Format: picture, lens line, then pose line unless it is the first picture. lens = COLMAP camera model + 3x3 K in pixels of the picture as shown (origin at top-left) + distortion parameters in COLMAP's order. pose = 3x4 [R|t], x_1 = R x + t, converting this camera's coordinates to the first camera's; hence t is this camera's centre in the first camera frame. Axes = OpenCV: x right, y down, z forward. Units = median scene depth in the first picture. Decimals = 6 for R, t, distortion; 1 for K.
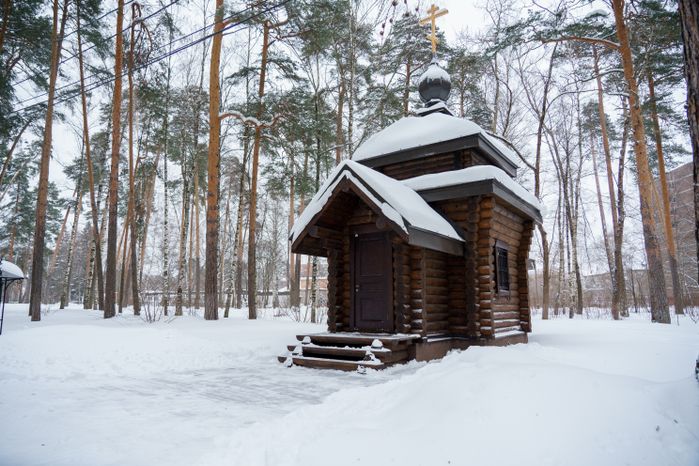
lens RADIAL K [[508.8, 0, 349.5], [0, 508.8, 233.0], [0, 0, 1]] dist [-0.002919, -0.001468]
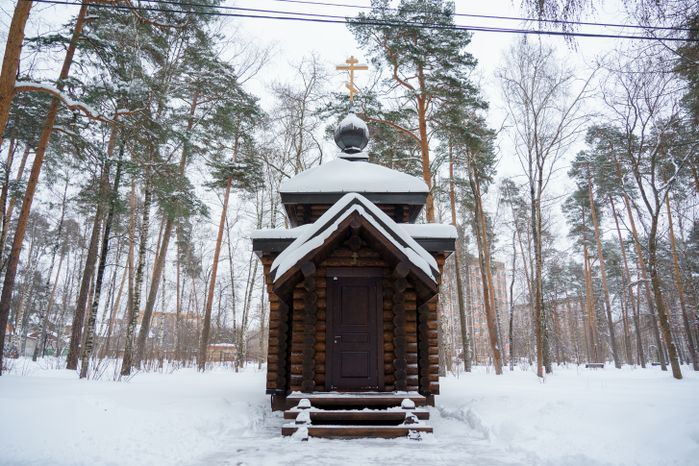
lens RADIAL K [[508.8, 0, 349.5], [0, 508.8, 233.0], [0, 0, 1]] dist [-0.002919, -0.001468]
pose [[0.779335, 0.154110, 0.607360, -0.568042], [-0.092061, 0.986926, -0.132292, 0.046027], [-0.619807, 0.047185, 0.783334, 0.323301]]
